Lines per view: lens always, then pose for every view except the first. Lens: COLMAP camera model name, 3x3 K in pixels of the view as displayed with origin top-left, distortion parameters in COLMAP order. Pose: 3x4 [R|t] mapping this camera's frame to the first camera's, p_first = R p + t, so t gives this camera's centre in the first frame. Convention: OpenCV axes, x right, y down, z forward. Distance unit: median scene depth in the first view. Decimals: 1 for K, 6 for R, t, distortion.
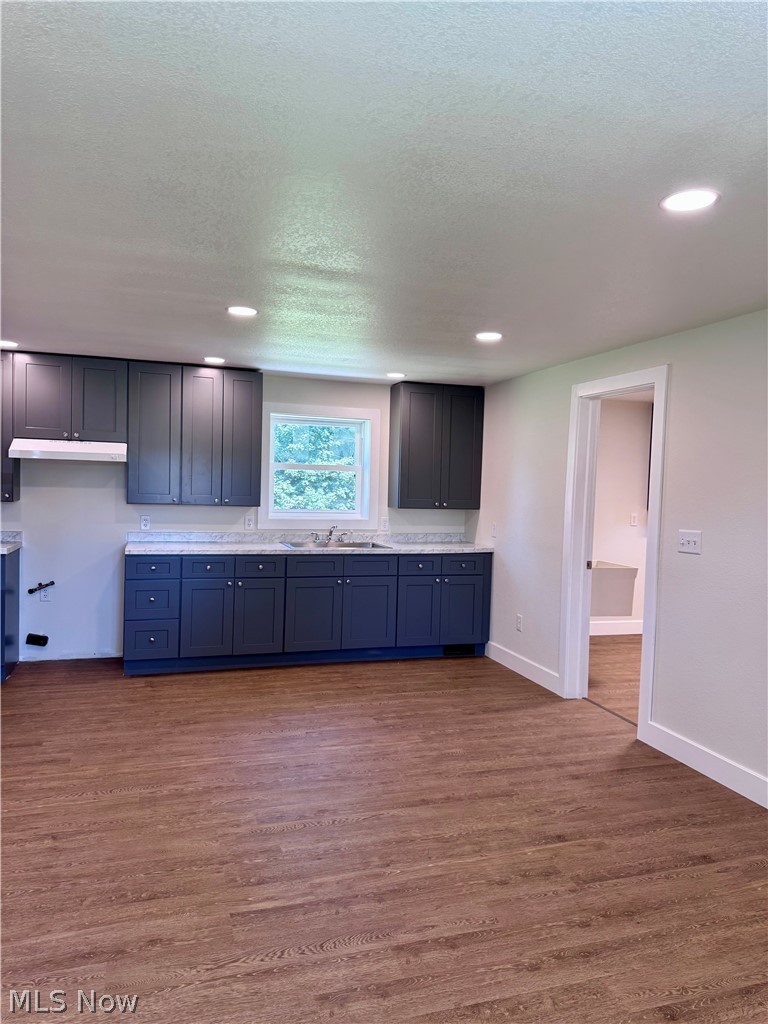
lens RADIAL K [[740.3, 0, 391.1], [0, 740.3, 504.1], [0, 0, 1]] dist [0.062221, -0.048960]
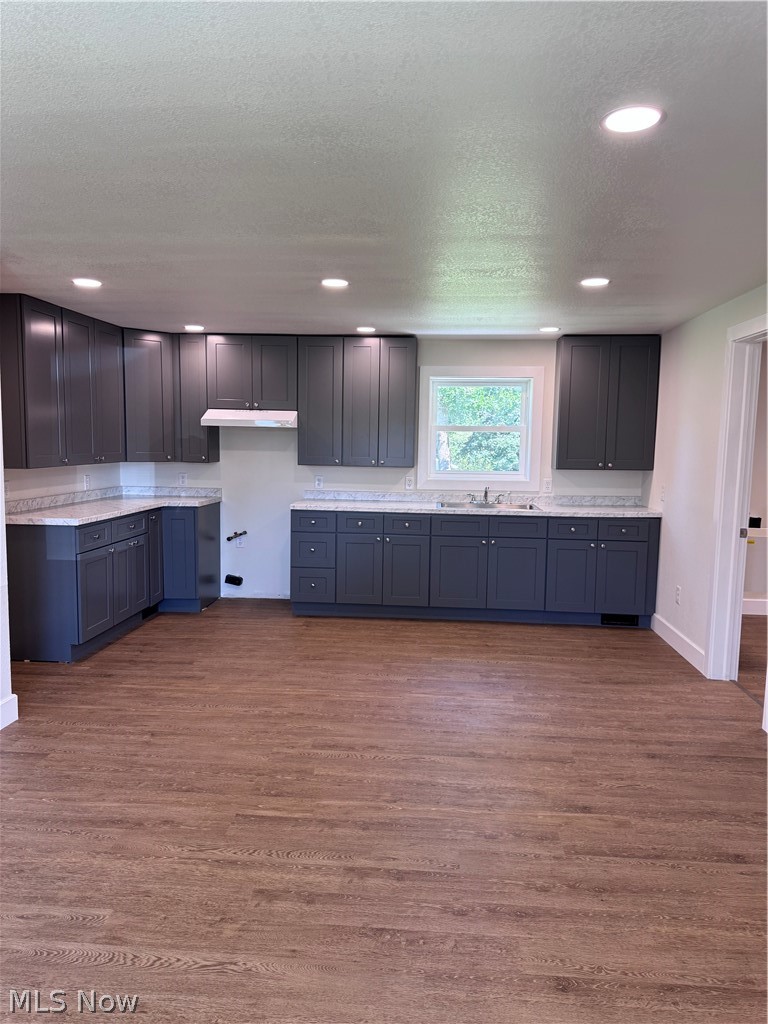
lens RADIAL K [[740.3, 0, 391.0], [0, 740.3, 512.8], [0, 0, 1]] dist [0.062221, -0.048960]
pose [[0.924284, 0.024070, -0.380946, 0.234950], [-0.000107, 0.998026, 0.062799, 0.001616], [0.381705, -0.058003, 0.922462, 0.022586]]
